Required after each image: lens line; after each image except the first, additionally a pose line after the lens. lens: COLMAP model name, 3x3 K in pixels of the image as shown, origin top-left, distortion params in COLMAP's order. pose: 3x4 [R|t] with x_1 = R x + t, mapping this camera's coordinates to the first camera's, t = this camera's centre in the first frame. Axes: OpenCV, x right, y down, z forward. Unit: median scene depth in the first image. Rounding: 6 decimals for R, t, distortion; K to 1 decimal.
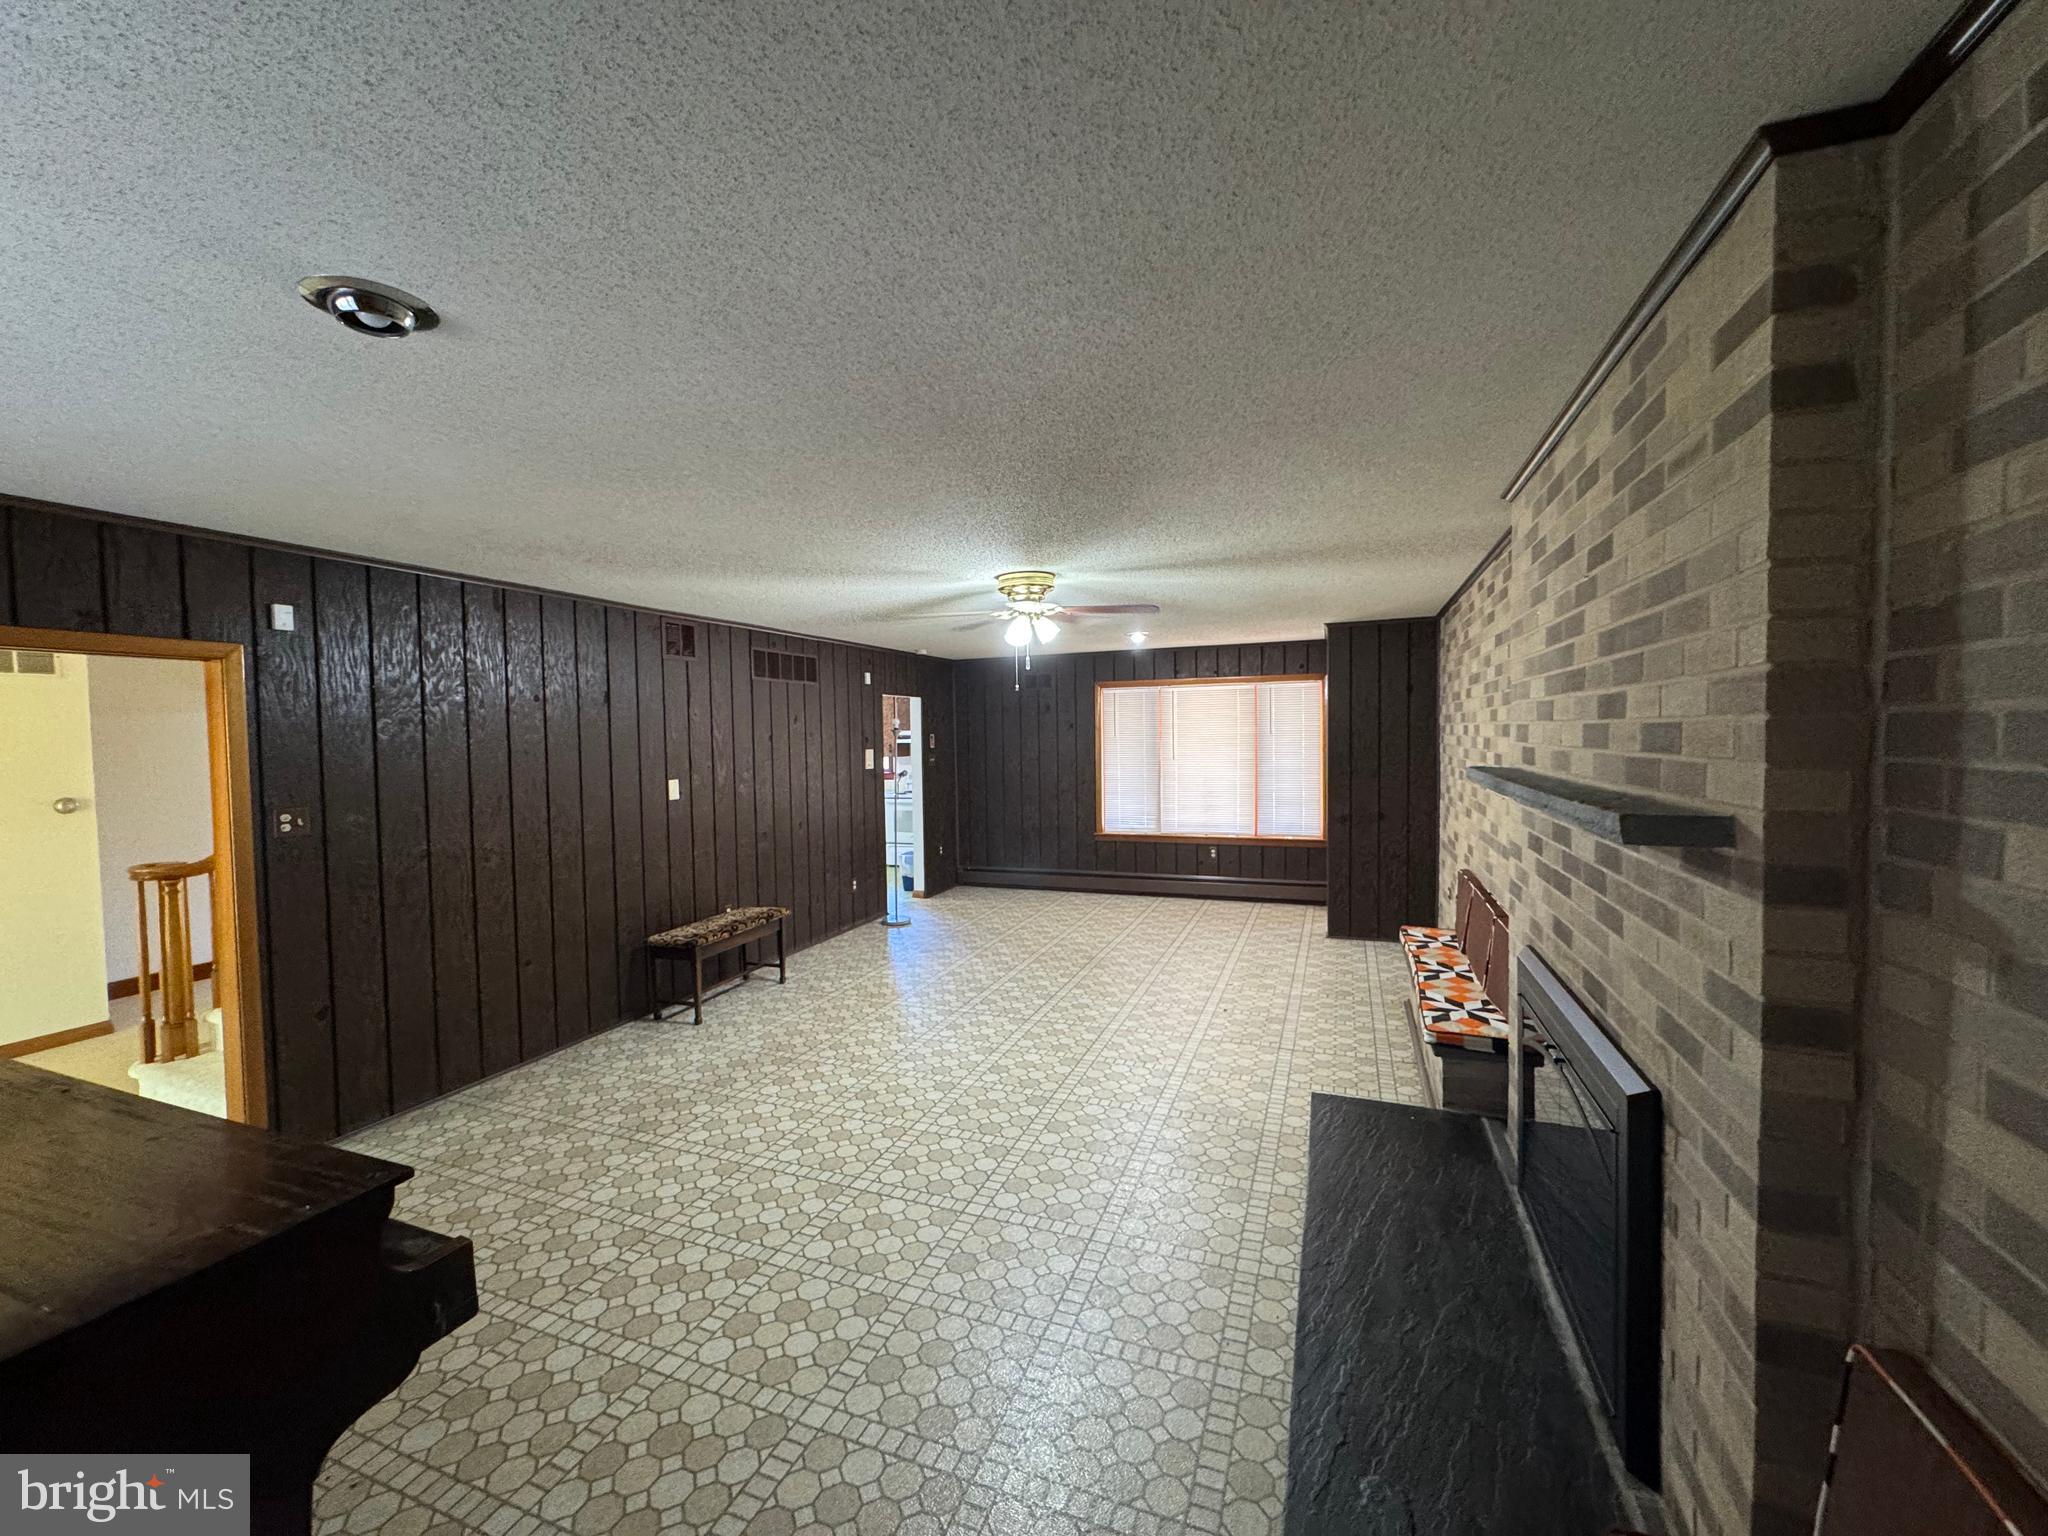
lens RADIAL K [[821.4, 0, 1025.7], [0, 821.4, 763.4], [0, 0, 1]] dist [-0.001611, -0.000053]
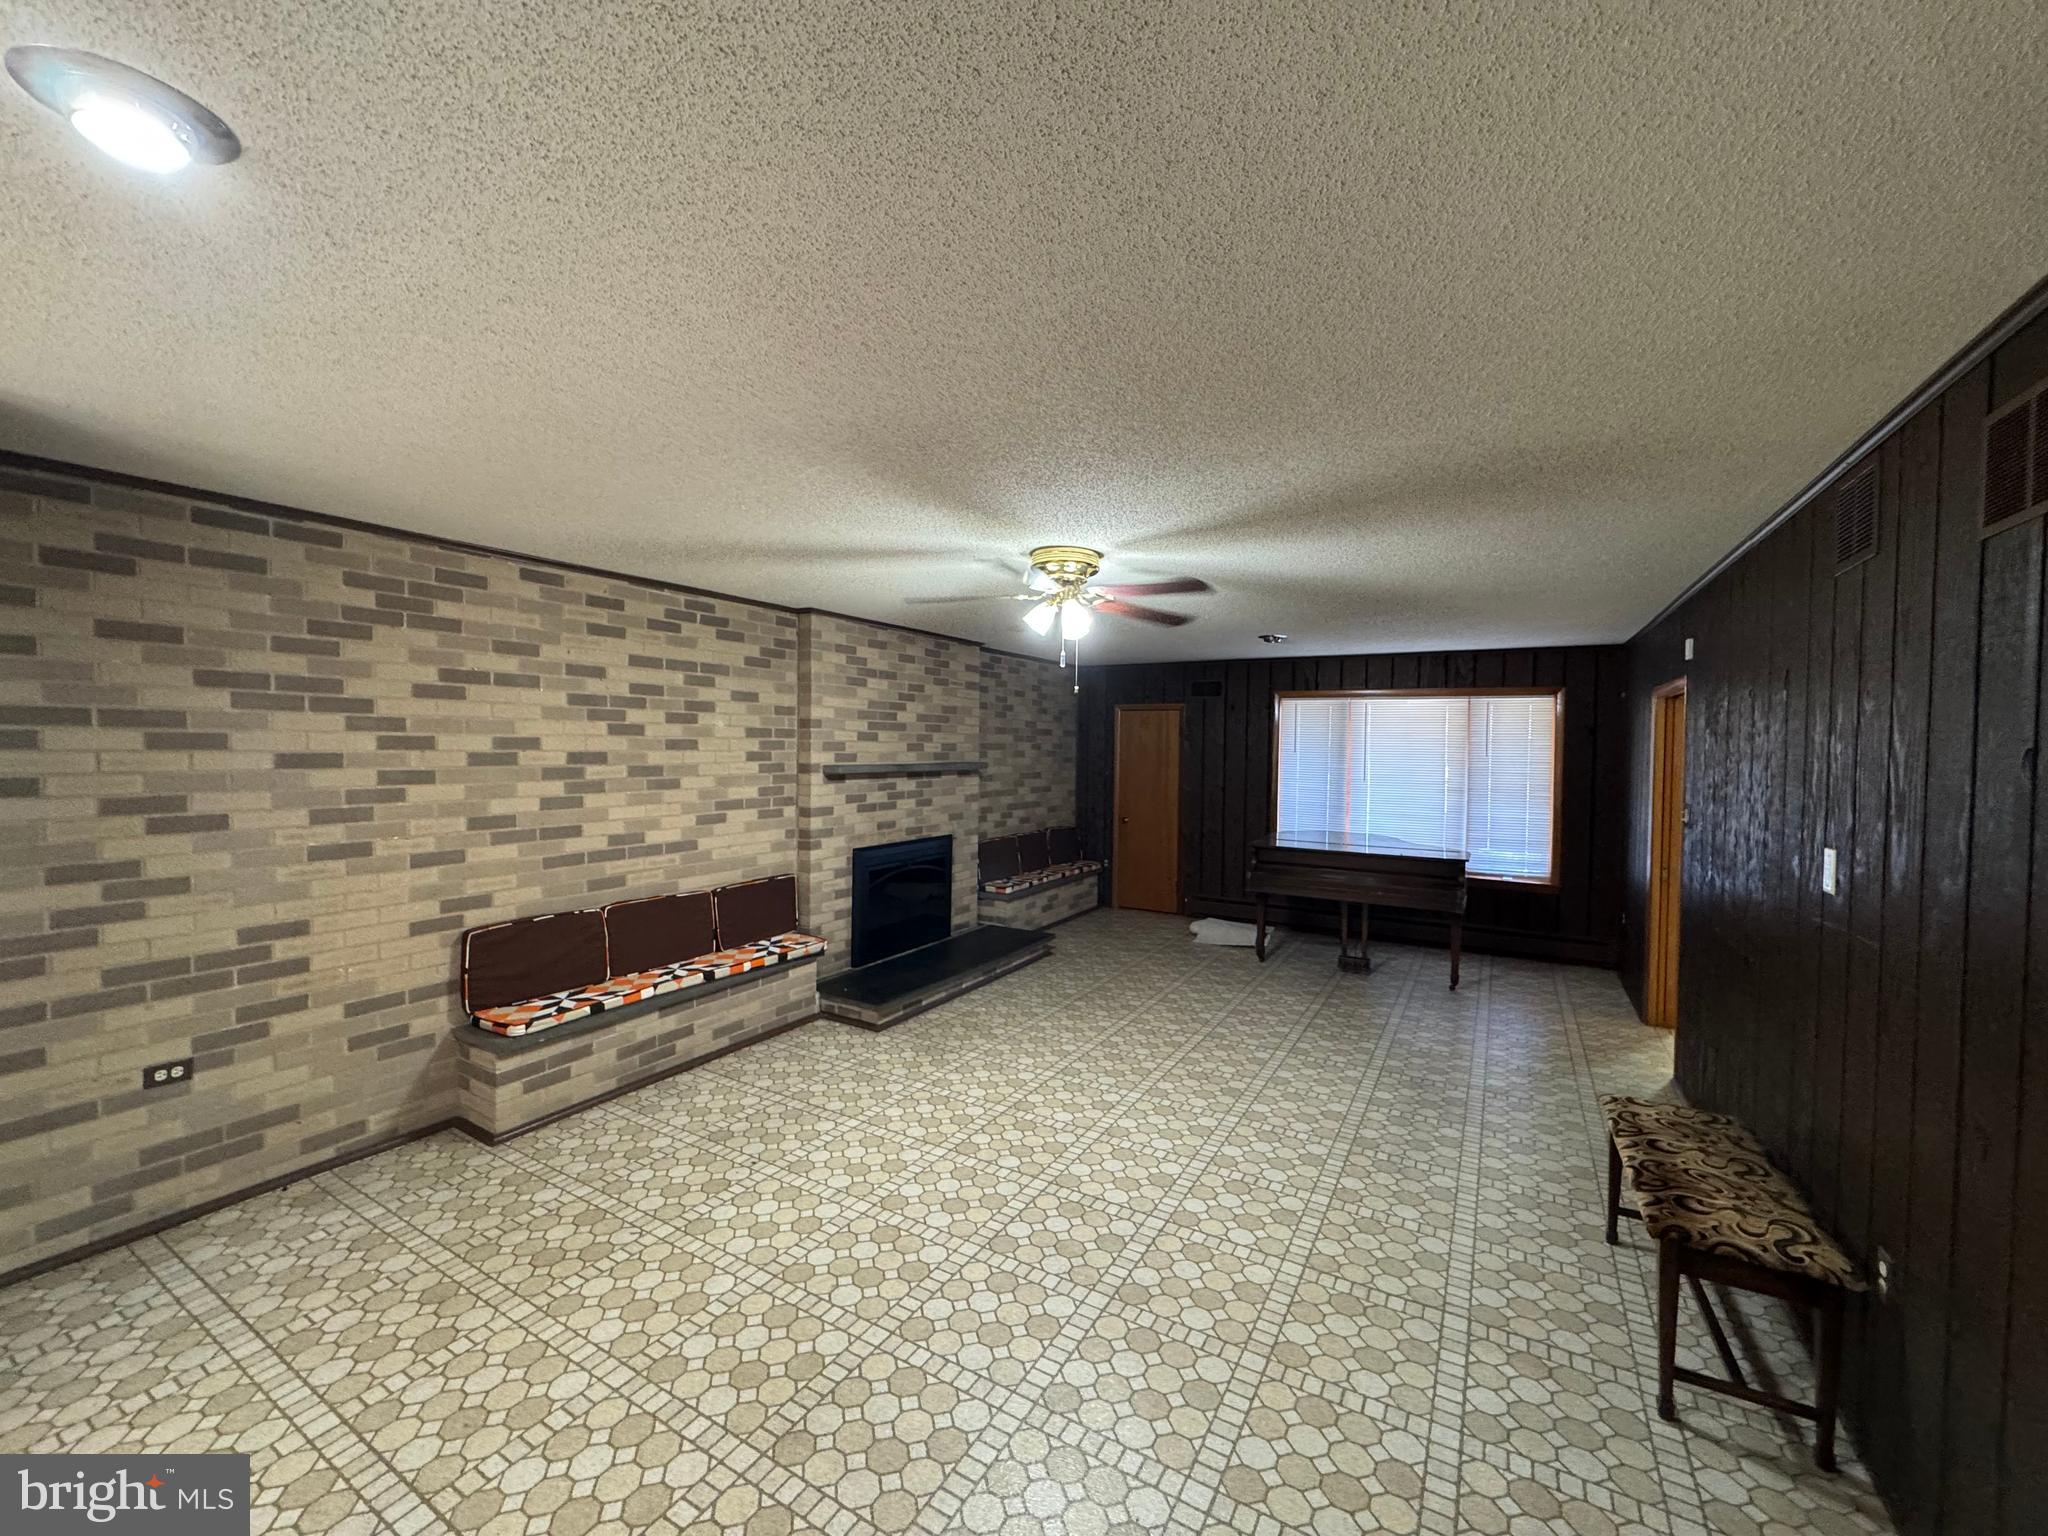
lens RADIAL K [[821.4, 0, 1027.3], [0, 821.4, 764.2], [0, 0, 1]] dist [-0.001611, -0.000053]
pose [[-0.987281, 0.000060, 0.158985, -0.094567], [0.009449, 0.998254, 0.058298, -0.068103], [-0.158704, 0.059059, -0.985558, 1.870461]]
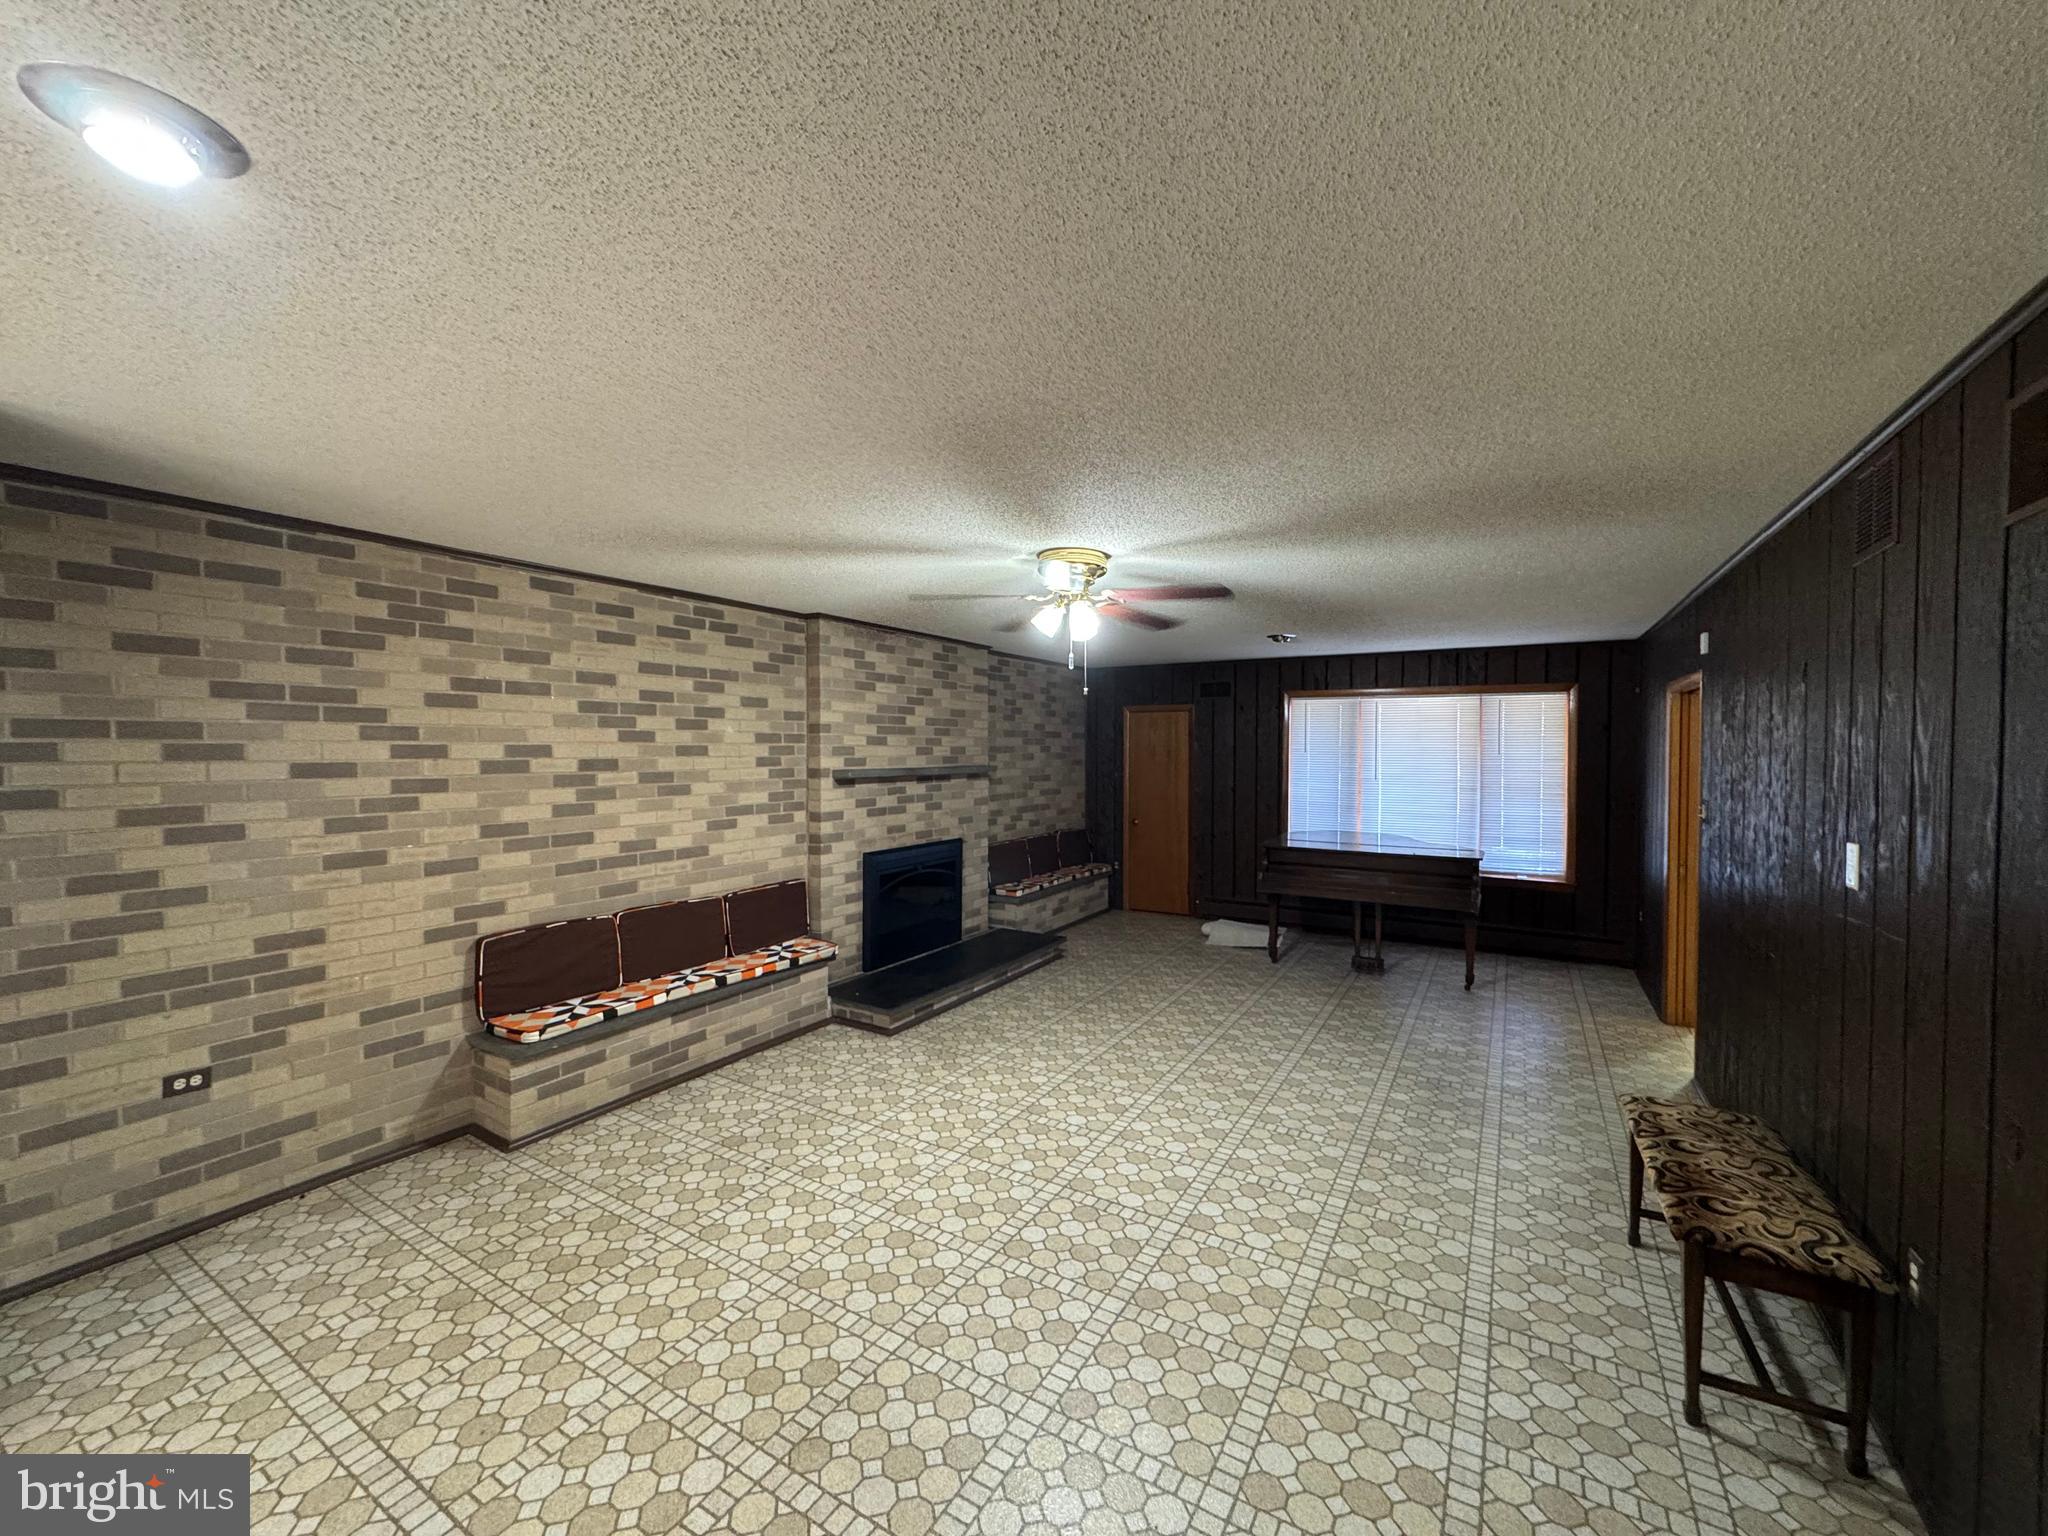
lens RADIAL K [[821.4, 0, 1027.3], [0, 821.4, 763.9], [0, 0, 1]] dist [-0.001611, -0.000053]
pose [[-0.985428, 0.010951, 0.169742, -0.093686], [0.020398, 0.998332, 0.054013, -0.066891], [-0.168867, 0.056688, -0.984007, 1.868318]]
